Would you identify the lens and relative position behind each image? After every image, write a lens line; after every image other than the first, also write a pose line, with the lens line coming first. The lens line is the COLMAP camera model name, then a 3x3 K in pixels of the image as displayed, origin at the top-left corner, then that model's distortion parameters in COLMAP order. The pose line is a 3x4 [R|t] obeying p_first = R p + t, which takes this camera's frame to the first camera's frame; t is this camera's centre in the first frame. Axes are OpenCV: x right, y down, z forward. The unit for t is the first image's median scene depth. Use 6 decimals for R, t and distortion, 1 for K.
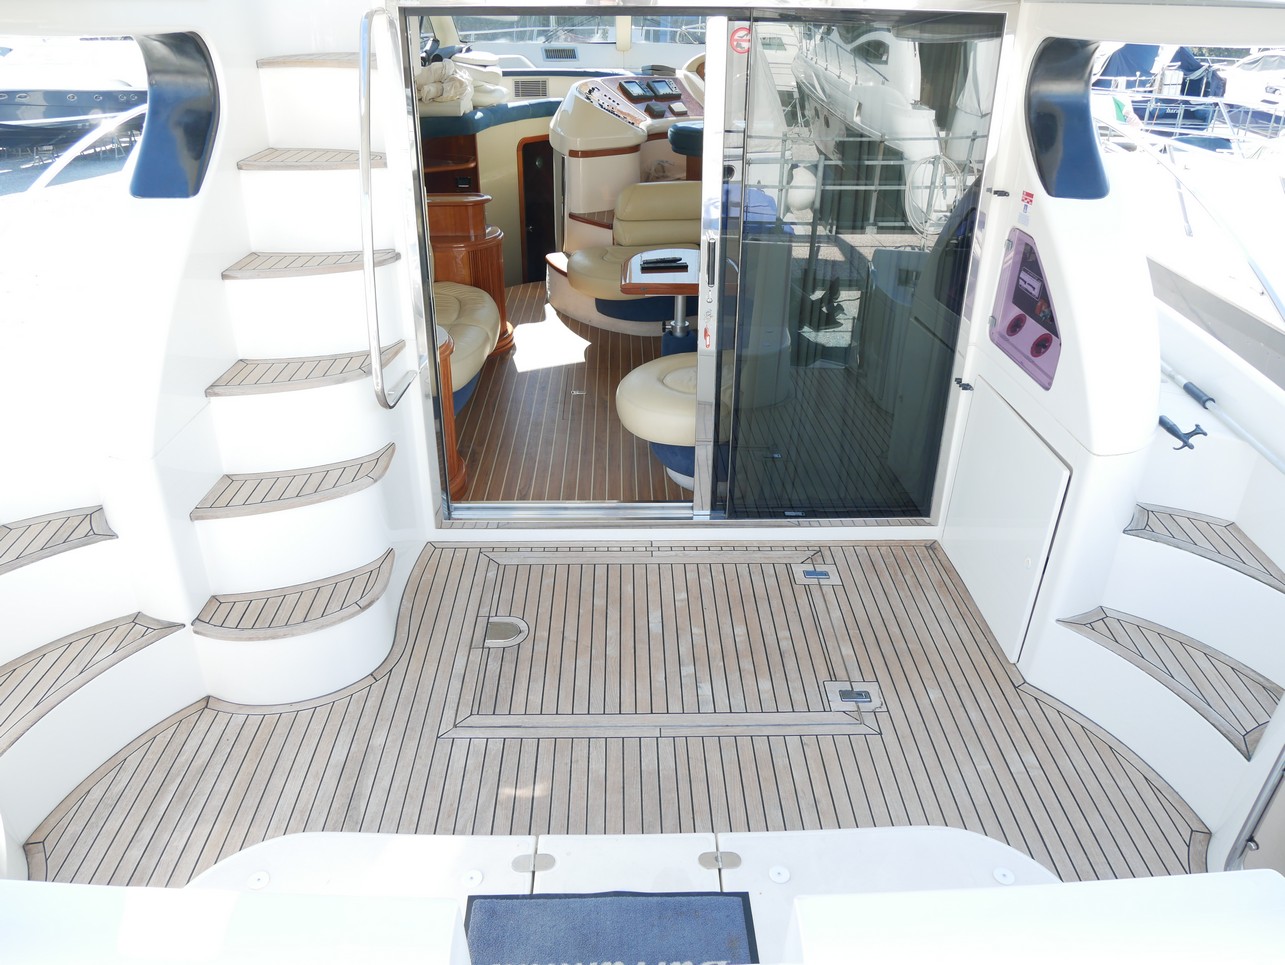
lens RADIAL K [[924.4, 0, 647.5], [0, 924.4, 483.4], [0, 0, 1]] dist [-0.072467, 0.027611]
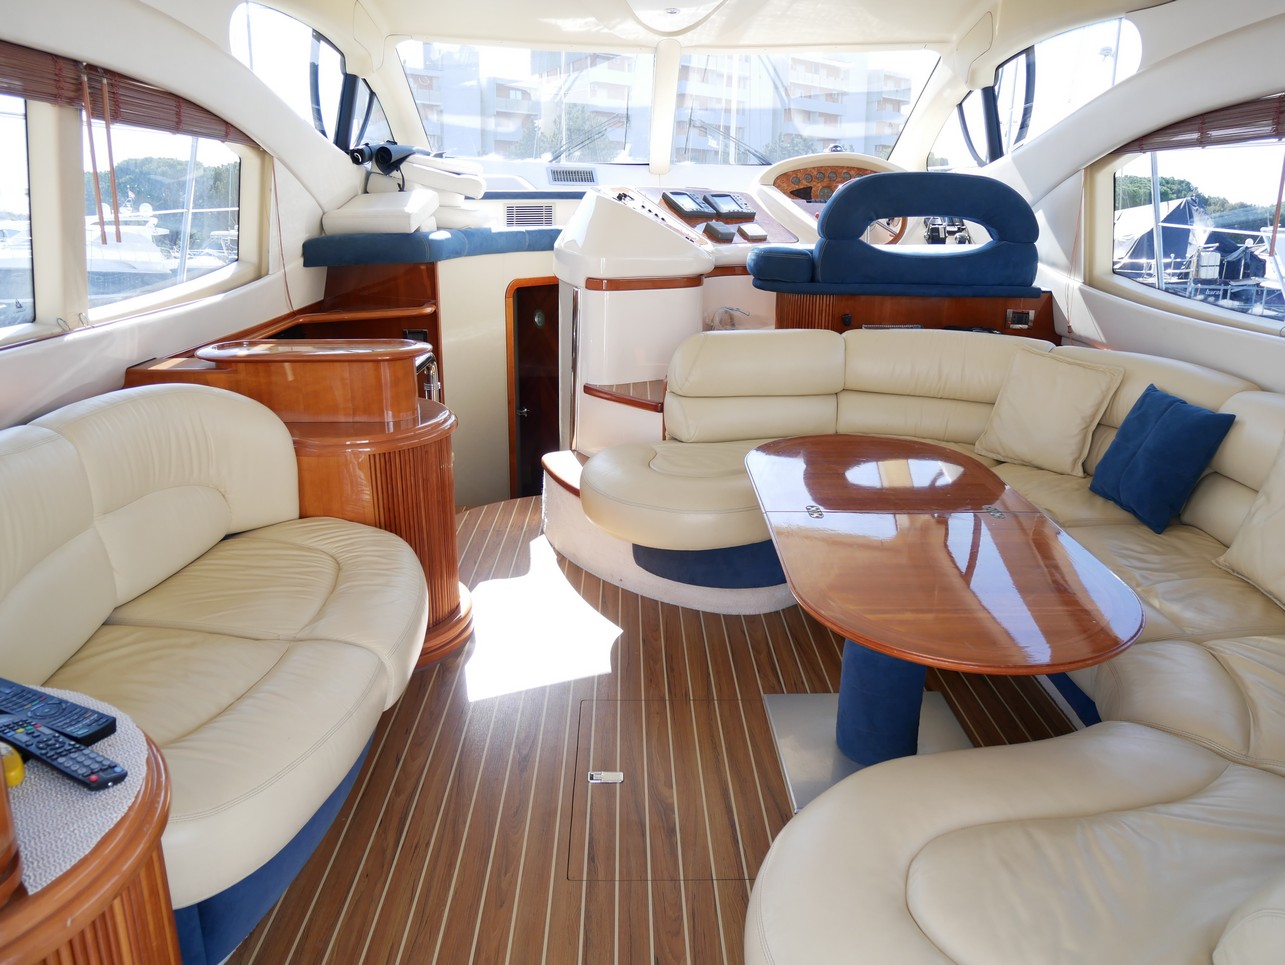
lens RADIAL K [[924.4, 0, 644.0], [0, 924.4, 481.0], [0, 0, 1]] dist [-0.072467, 0.027611]
pose [[0.999966, 0.004596, -0.006902, -0.041155], [-0.005868, 0.980298, -0.197436, -0.114614], [0.005859, 0.197470, 0.980291, 0.421210]]
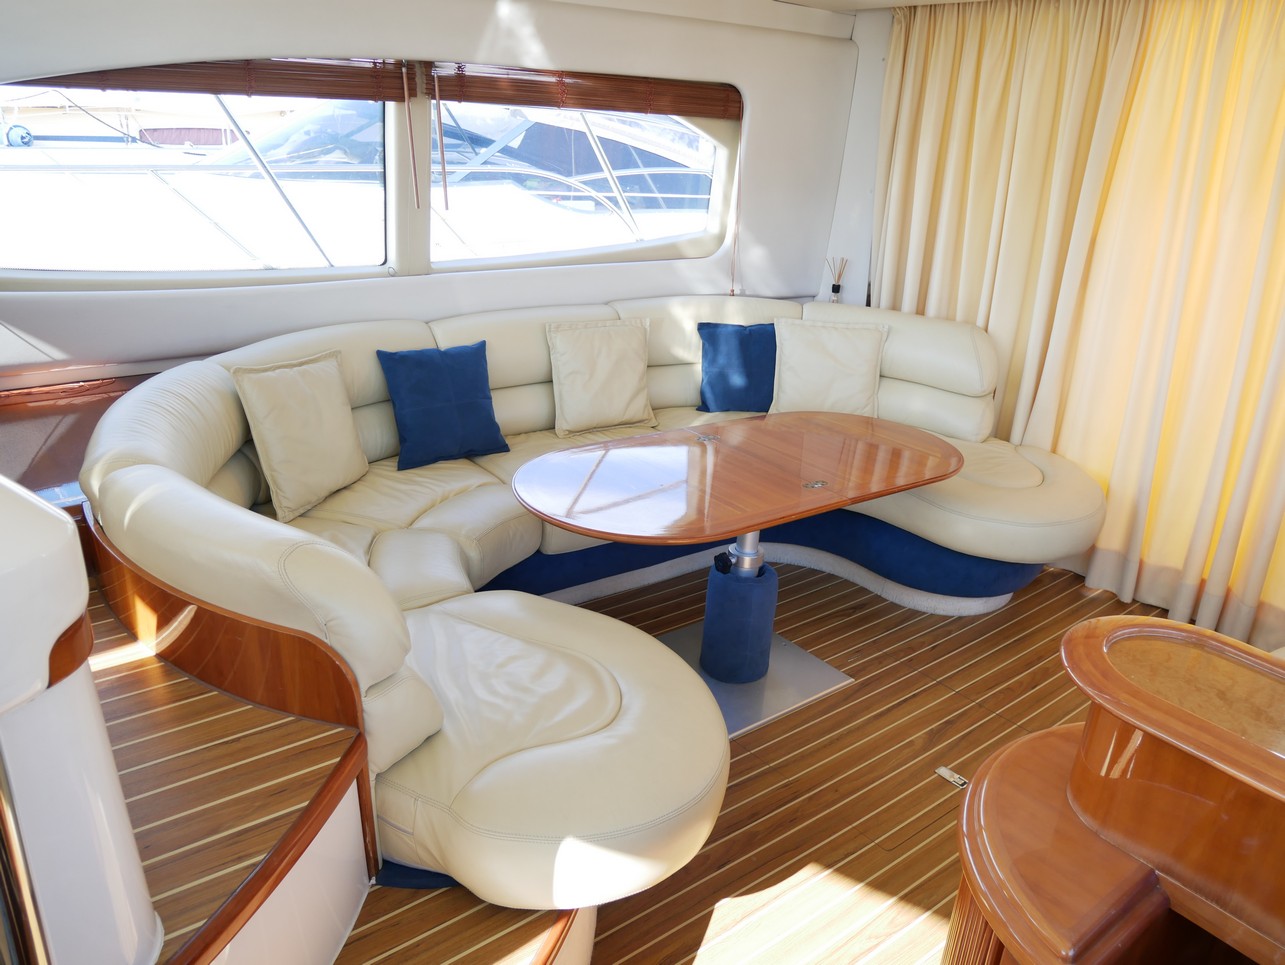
lens RADIAL K [[924.4, 0, 635.4], [0, 924.4, 482.1], [0, 0, 1]] dist [-0.072467, 0.027611]
pose [[-0.588735, -0.319176, 0.742643, -0.203319], [0.339416, 0.736210, 0.585485, -0.394213], [-0.733613, 0.596760, -0.325099, 0.893980]]
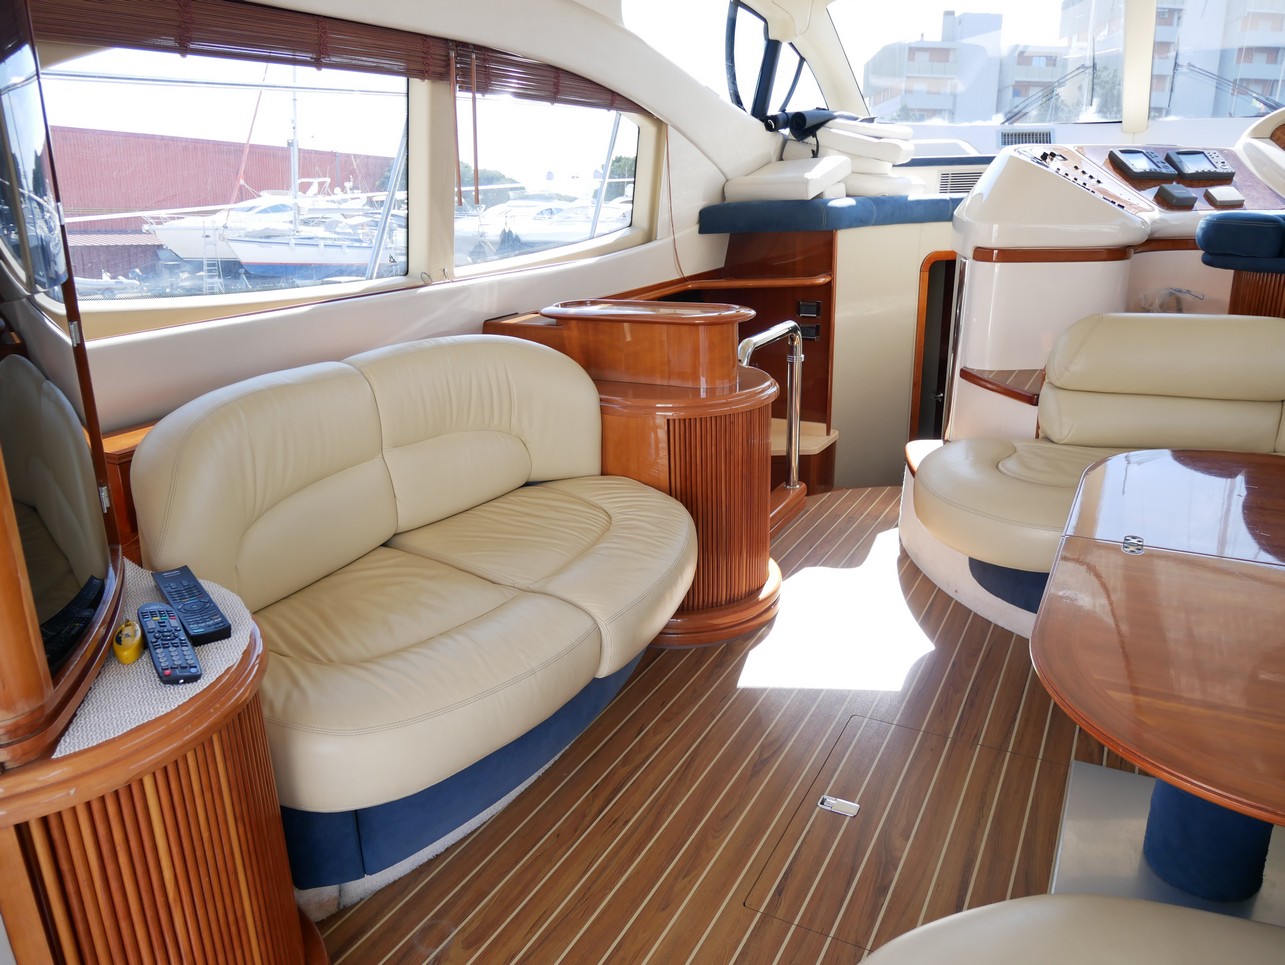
lens RADIAL K [[924.4, 0, 642.5], [0, 924.4, 480.5], [0, 0, 1]] dist [-0.072467, 0.027611]
pose [[0.863689, 0.126746, -0.487829, 0.017600], [-0.210341, 0.970195, -0.120330, -0.127509], [0.458038, 0.206538, 0.864606, 0.464488]]
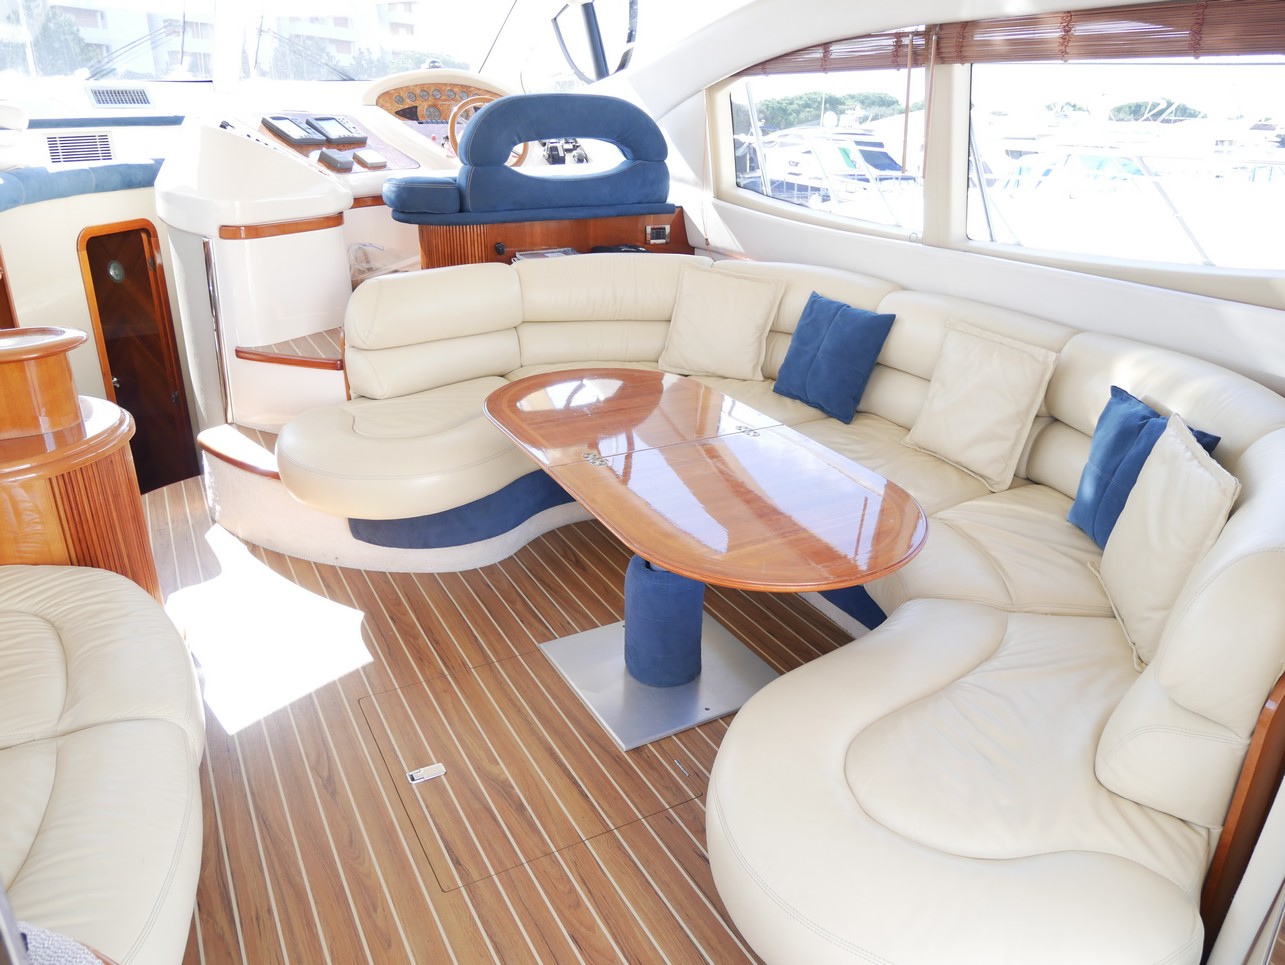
lens RADIAL K [[924.4, 0, 643.8], [0, 924.4, 481.4], [0, 0, 1]] dist [-0.072467, 0.027611]
pose [[0.889027, -0.174348, 0.423361, -0.104660], [0.217934, 0.974333, -0.056397, -0.138001], [-0.402662, 0.142403, 0.904204, 0.441587]]
